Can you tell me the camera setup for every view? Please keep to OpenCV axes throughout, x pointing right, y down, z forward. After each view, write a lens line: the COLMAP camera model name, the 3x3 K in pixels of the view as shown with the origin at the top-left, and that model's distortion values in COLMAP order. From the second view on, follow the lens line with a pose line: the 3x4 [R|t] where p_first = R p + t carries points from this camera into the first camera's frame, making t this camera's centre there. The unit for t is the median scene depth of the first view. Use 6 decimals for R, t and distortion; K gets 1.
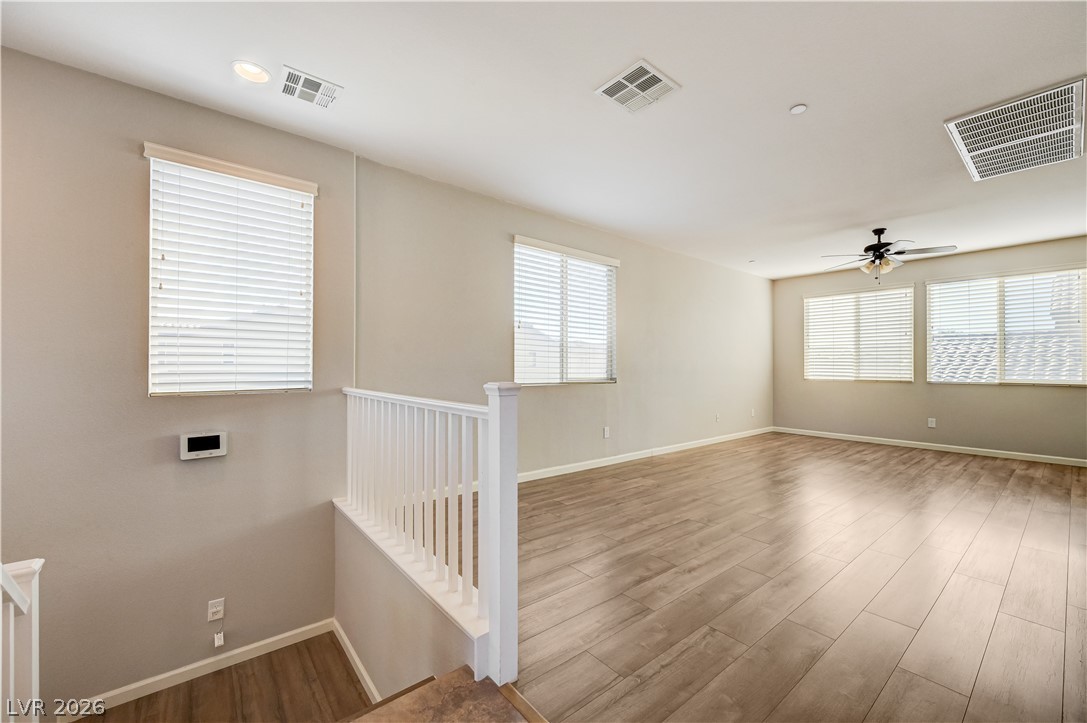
lens RADIAL K [[432.2, 0, 552.5], [0, 432.2, 363.7], [0, 0, 1]] dist [0.000110, 0.000720]
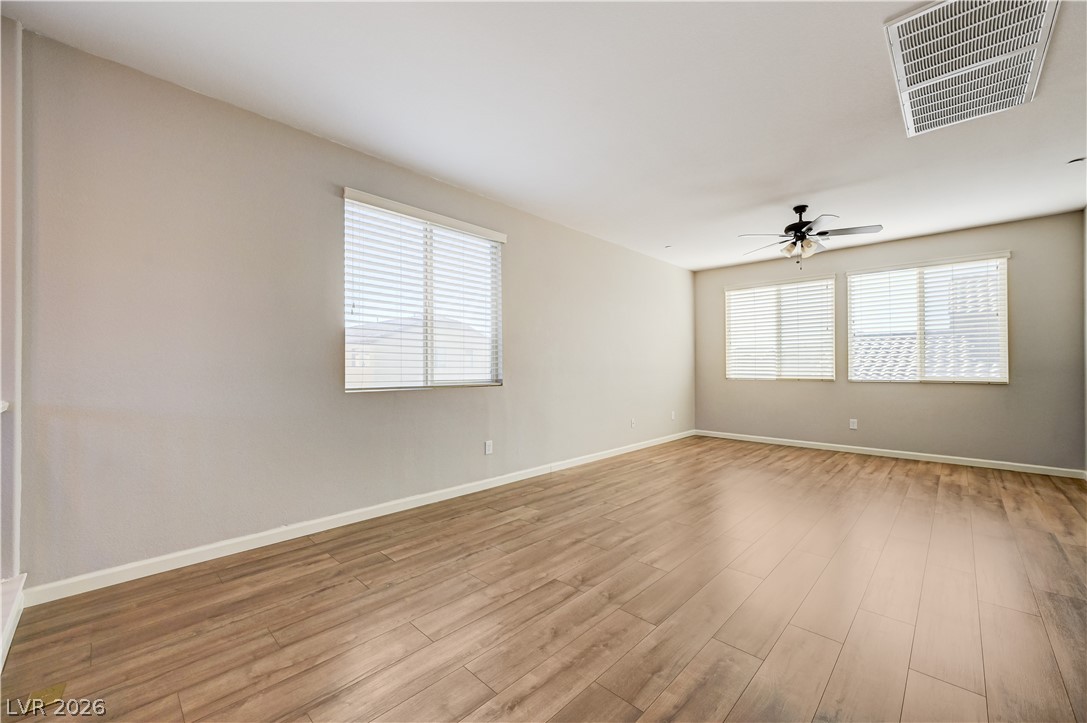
lens RADIAL K [[432.2, 0, 547.0], [0, 432.2, 363.4], [0, 0, 1]] dist [0.000110, 0.000720]
pose [[0.993037, -0.005169, 0.117690, 0.139841], [0.005287, 0.999986, -0.000693, 0.003928], [-0.117685, 0.001310, 0.993050, 0.189816]]
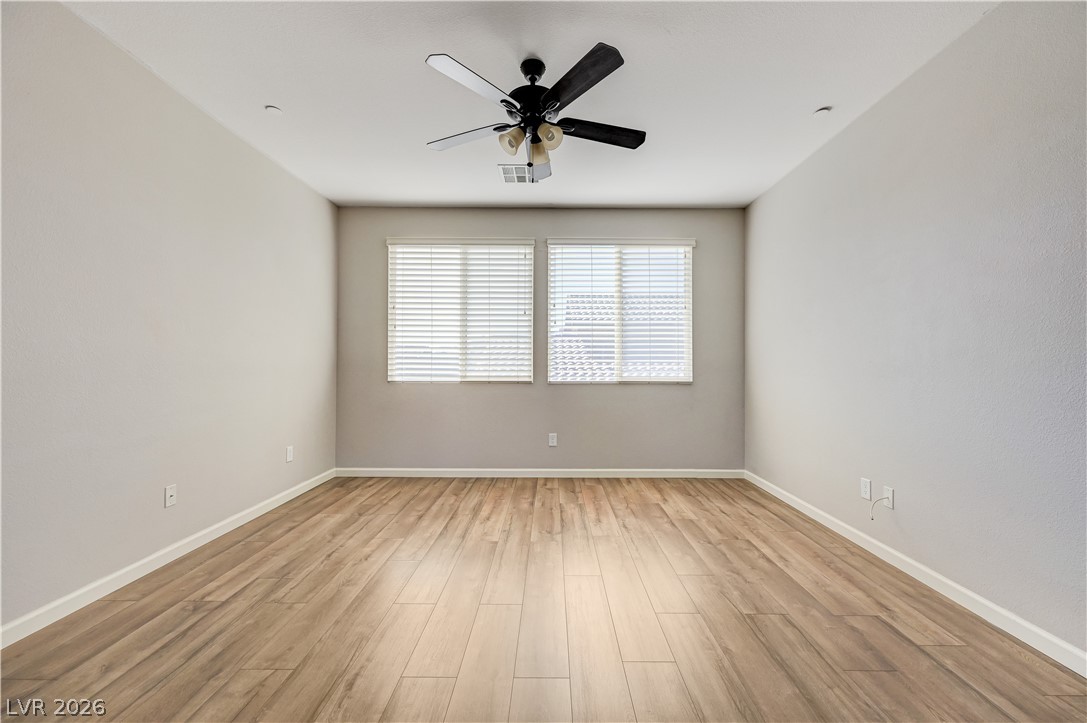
lens RADIAL K [[432.2, 0, 553.9], [0, 432.2, 360.0], [0, 0, 1]] dist [0.000110, 0.000720]
pose [[0.634118, 0.004199, 0.773225, 0.406340], [-0.005242, 0.999986, -0.001131, 0.008875], [-0.773218, -0.003336, 0.634131, 0.678839]]
